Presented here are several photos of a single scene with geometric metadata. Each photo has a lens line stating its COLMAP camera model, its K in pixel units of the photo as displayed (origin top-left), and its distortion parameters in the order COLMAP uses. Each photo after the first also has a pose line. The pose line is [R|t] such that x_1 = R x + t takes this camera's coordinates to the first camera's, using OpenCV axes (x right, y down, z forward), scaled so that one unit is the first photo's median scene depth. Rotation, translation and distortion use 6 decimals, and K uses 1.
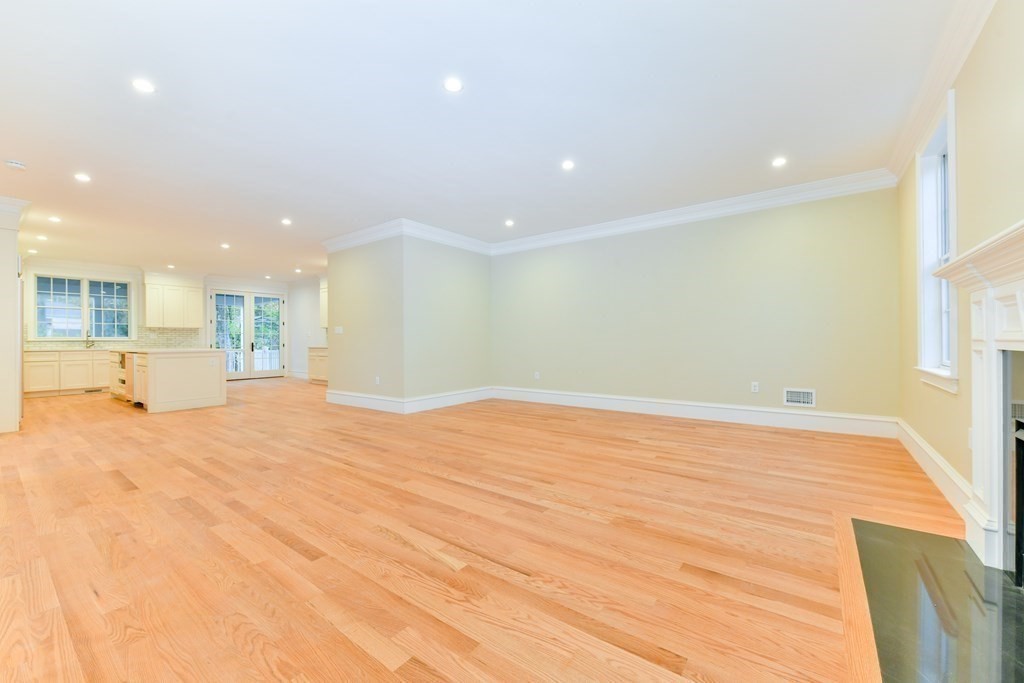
lens RADIAL K [[404.8, 0, 516.2], [0, 404.8, 340.8], [0, 0, 1]] dist [0.003035, -0.000013]
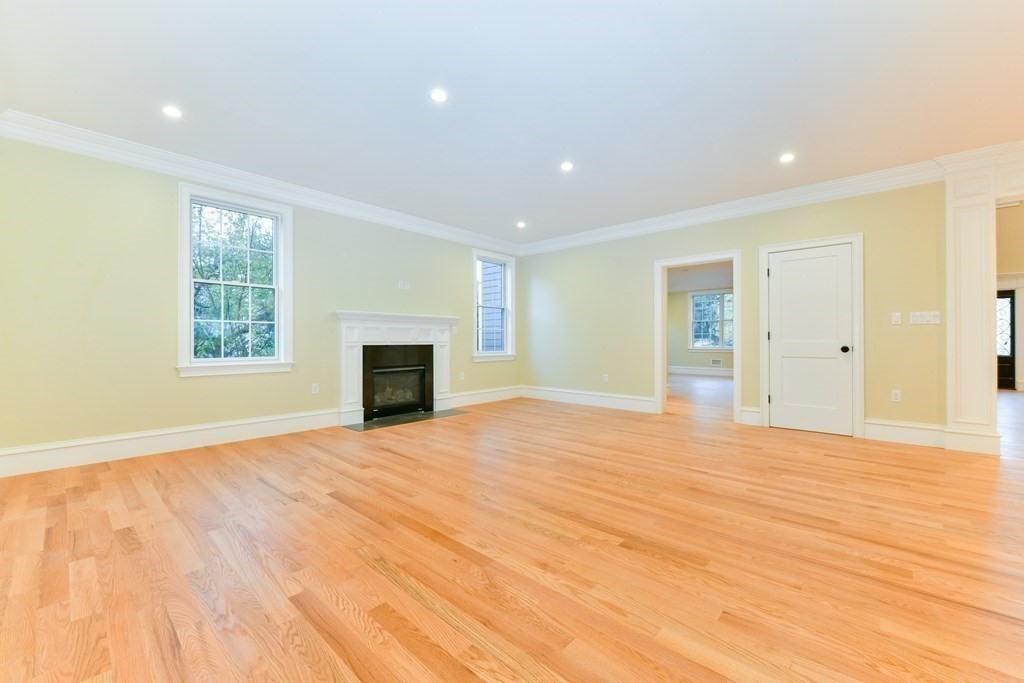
lens RADIAL K [[404.8, 0, 516.2], [0, 404.8, 340.8], [0, 0, 1]] dist [0.003035, -0.000013]
pose [[-0.995987, 0.007396, 0.089189, -0.081664], [0.007045, 0.999966, -0.004252, 0.004556], [-0.089217, -0.003606, -0.996006, 2.058212]]
